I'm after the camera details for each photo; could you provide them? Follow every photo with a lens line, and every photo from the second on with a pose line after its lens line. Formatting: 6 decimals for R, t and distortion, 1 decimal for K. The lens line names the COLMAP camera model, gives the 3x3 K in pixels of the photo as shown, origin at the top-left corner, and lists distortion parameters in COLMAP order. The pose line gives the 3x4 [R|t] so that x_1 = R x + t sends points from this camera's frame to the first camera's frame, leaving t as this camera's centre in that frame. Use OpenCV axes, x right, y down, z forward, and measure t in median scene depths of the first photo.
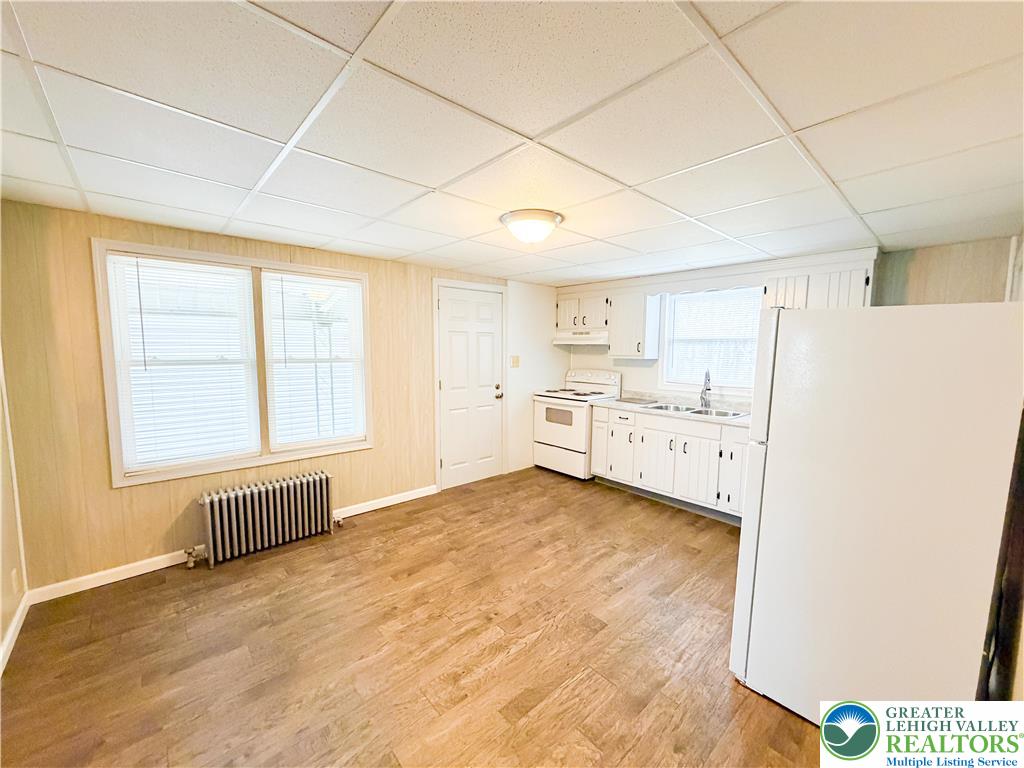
lens RADIAL K [[404.9, 0, 508.7], [0, 404.9, 384.2], [0, 0, 1]] dist [0.000006, 0.000147]
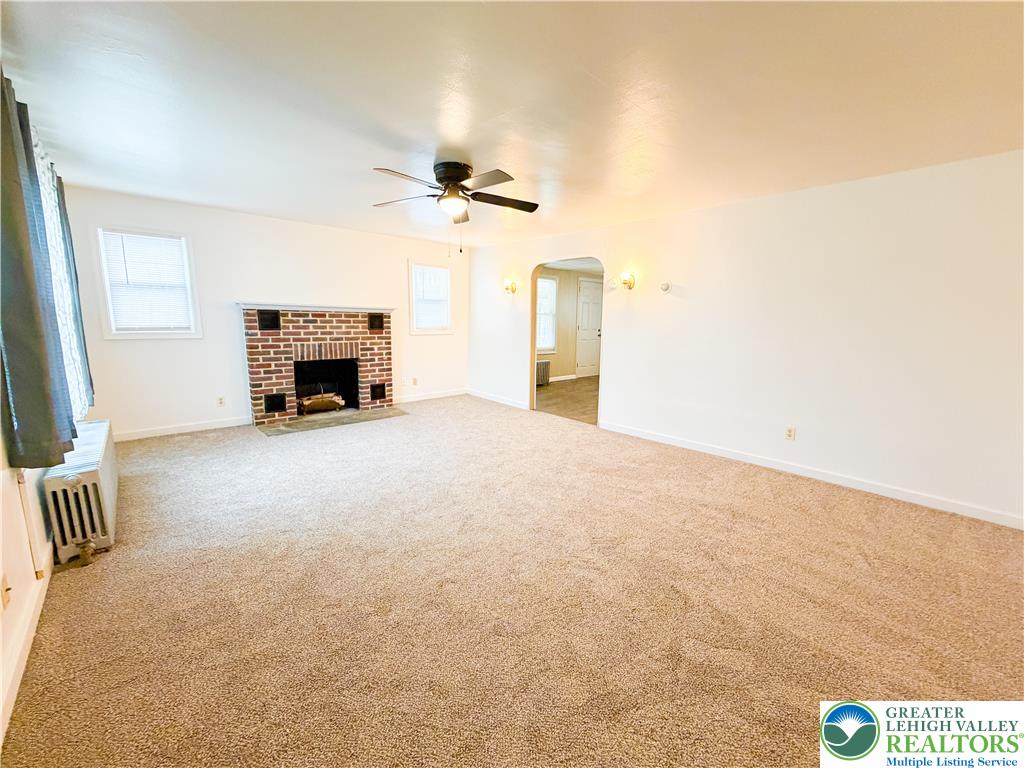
lens RADIAL K [[404.9, 0, 508.7], [0, 404.9, 384.2], [0, 0, 1]] dist [0.000006, 0.000147]
pose [[0.999920, 0.001585, 0.012588, -0.561116], [-0.002362, 0.998079, 0.061905, 0.168064], [-0.012466, -0.061929, 0.998003, -1.140806]]
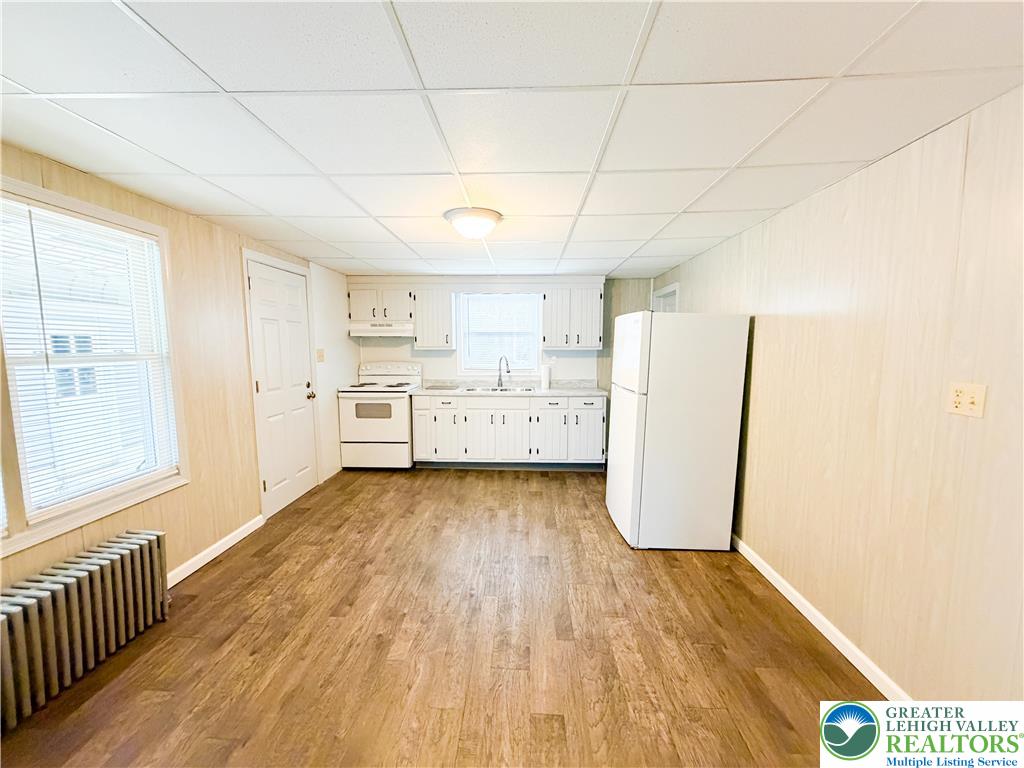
lens RADIAL K [[404.9, 0, 508.7], [0, 404.9, 384.2], [0, 0, 1]] dist [0.000006, 0.000147]
pose [[0.698646, -0.078520, 0.711146, -0.383212], [0.071275, 0.996653, 0.040022, 0.000612], [-0.711908, 0.022726, 0.701905, 0.105534]]
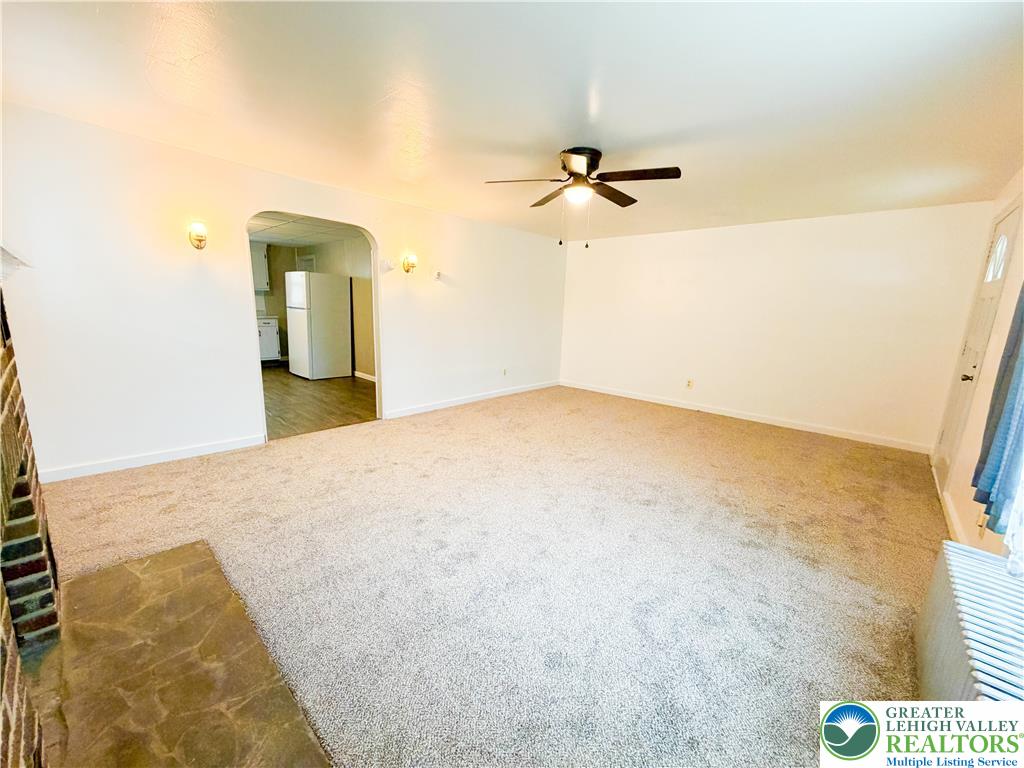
lens RADIAL K [[416.7, 0, 512.0], [0, 416.7, 384.0], [0, 0, 1]] dist [-0.000544, 0.000001]
pose [[-0.095586, -0.203088, 0.974484, -1.421877], [0.059915, 0.976017, 0.209285, 0.053089], [-0.993616, 0.078391, -0.081125, -0.194019]]
